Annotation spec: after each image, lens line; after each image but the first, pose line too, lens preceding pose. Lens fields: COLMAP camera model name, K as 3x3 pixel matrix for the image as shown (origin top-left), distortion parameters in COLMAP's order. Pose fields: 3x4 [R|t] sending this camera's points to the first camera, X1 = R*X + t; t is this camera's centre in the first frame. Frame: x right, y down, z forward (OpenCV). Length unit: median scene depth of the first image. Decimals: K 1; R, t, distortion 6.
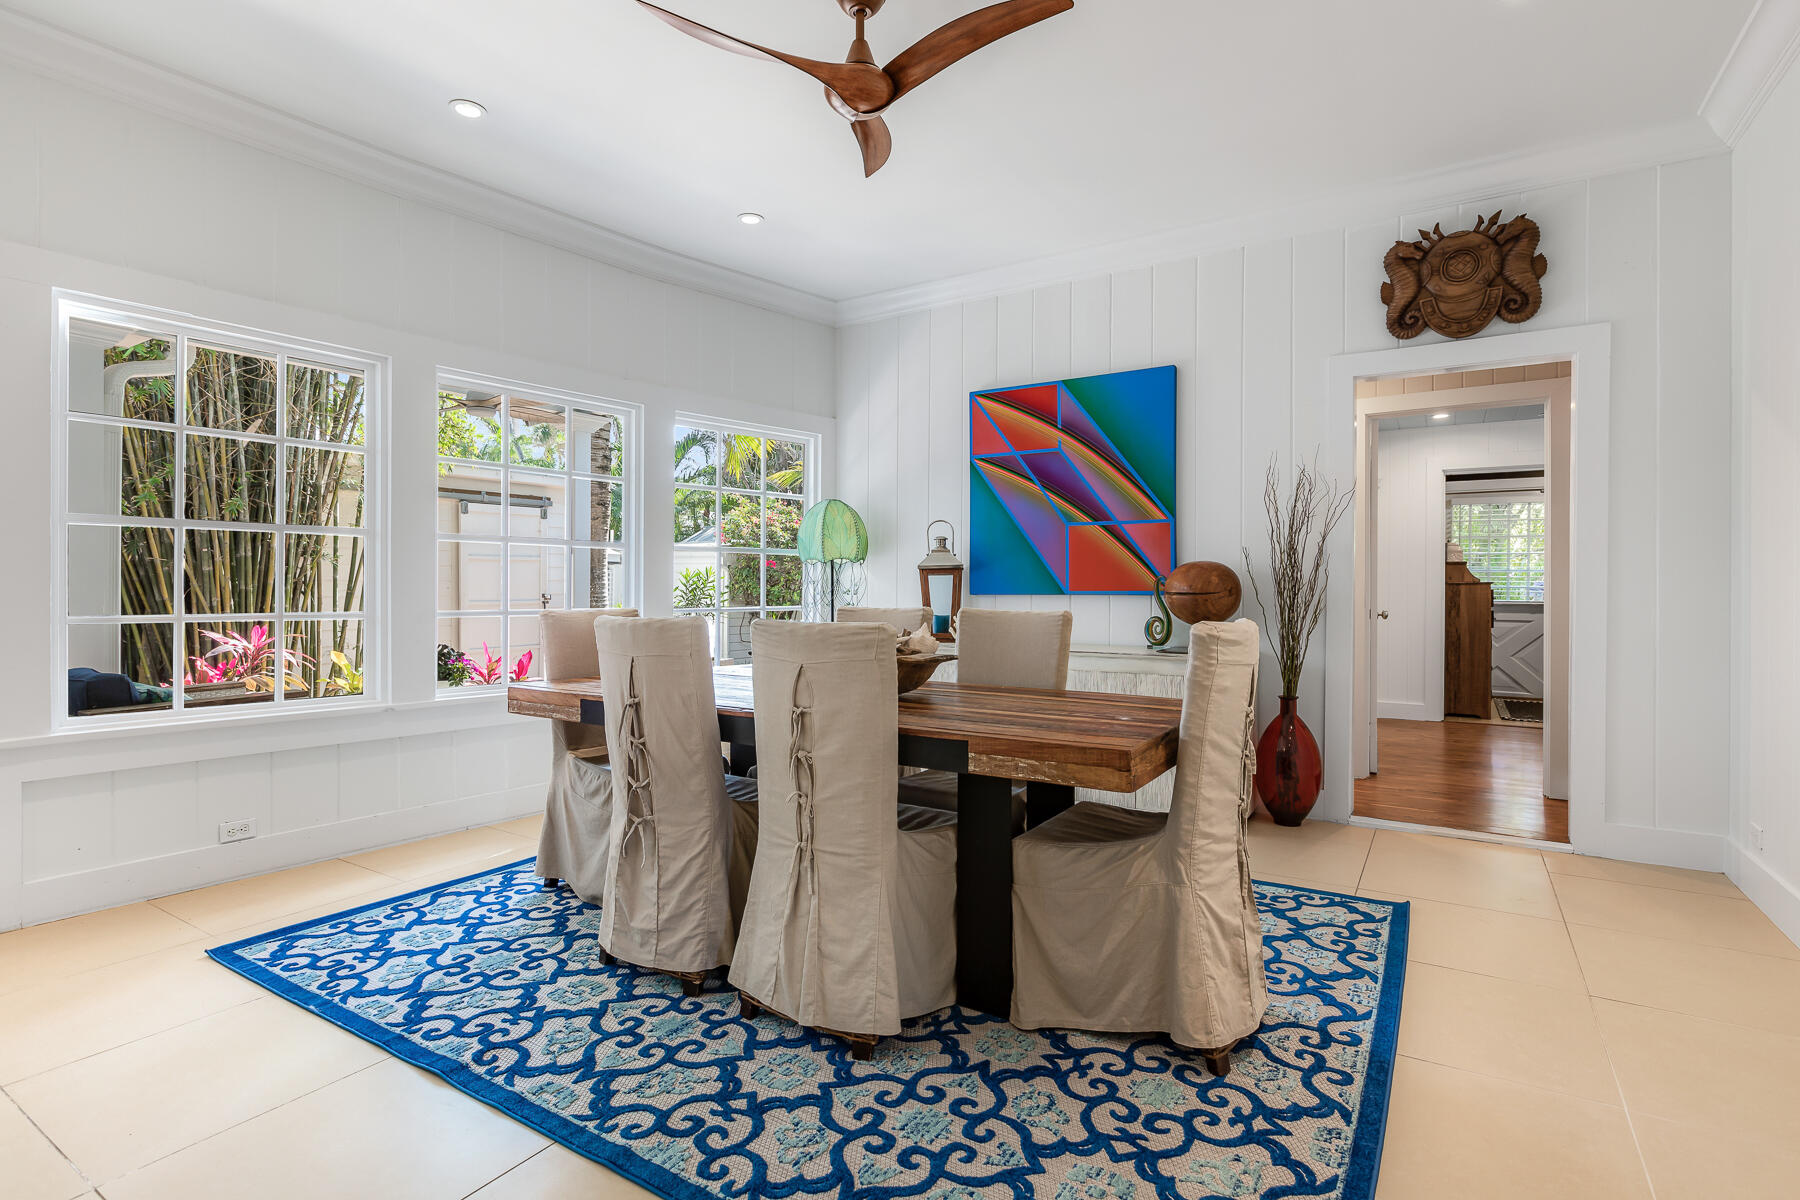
lens RADIAL K [[800.8, 0, 900.4], [0, 800.8, 589.6], [0, 0, 1]] dist [-0.000514, -0.000192]
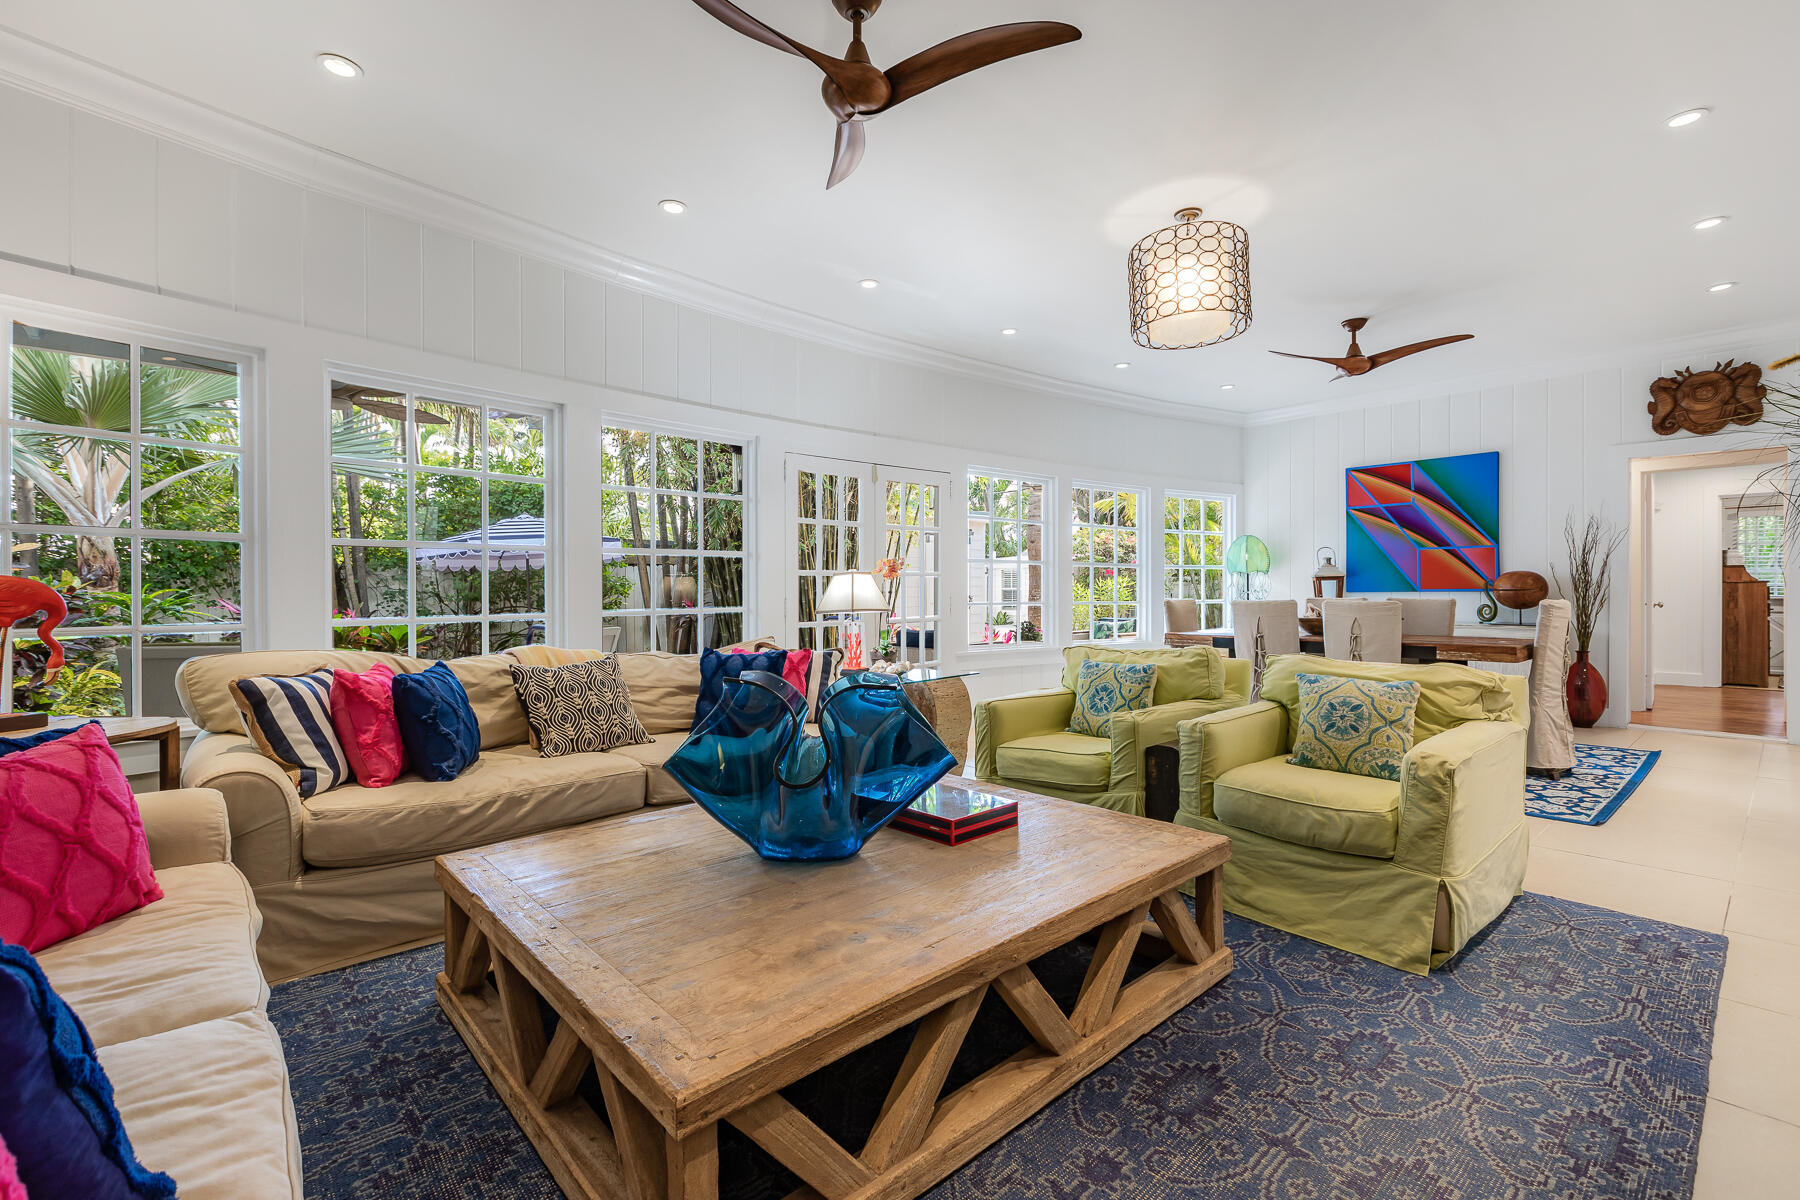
lens RADIAL K [[738.5, 0, 901.0], [0, 738.5, 594.1], [0, 0, 1]] dist [-0.011319, -0.000174]
pose [[0.958377, -0.005500, -0.285452, -0.417479], [0.005993, 0.999982, 0.000851, 0.004157], [0.285442, -0.002526, 0.958393, -0.819472]]
